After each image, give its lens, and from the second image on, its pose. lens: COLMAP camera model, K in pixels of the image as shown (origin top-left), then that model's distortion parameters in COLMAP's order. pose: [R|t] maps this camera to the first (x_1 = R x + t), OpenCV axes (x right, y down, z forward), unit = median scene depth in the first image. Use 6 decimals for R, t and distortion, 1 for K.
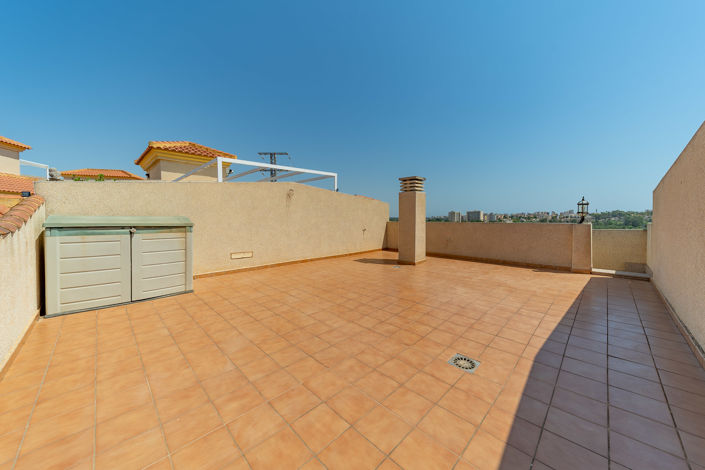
lens RADIAL K [[252.9, 0, 352.4], [0, 252.9, 223.7], [0, 0, 1]] dist [0.018182, 0.000052]
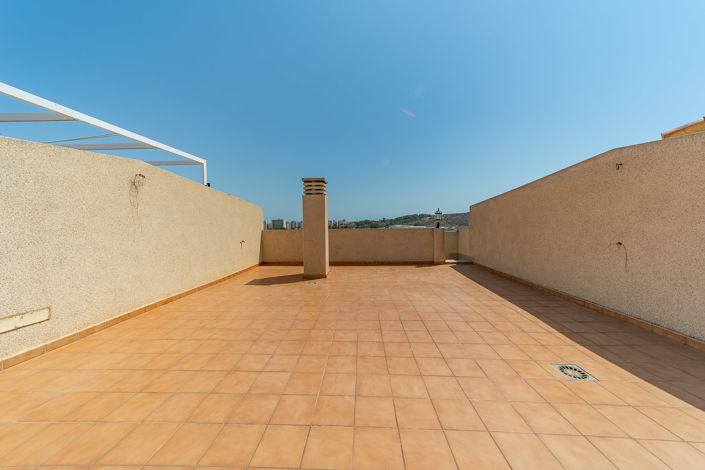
lens RADIAL K [[245.9, 0, 353.7], [0, 245.9, 234.8], [0, 0, 1]] dist [0.017699, 0.000151]
pose [[0.731638, -0.036462, 0.680717, -0.275985], [0.027644, 0.999334, 0.023816, -0.006227], [-0.681132, 0.001394, 0.732159, 0.304153]]
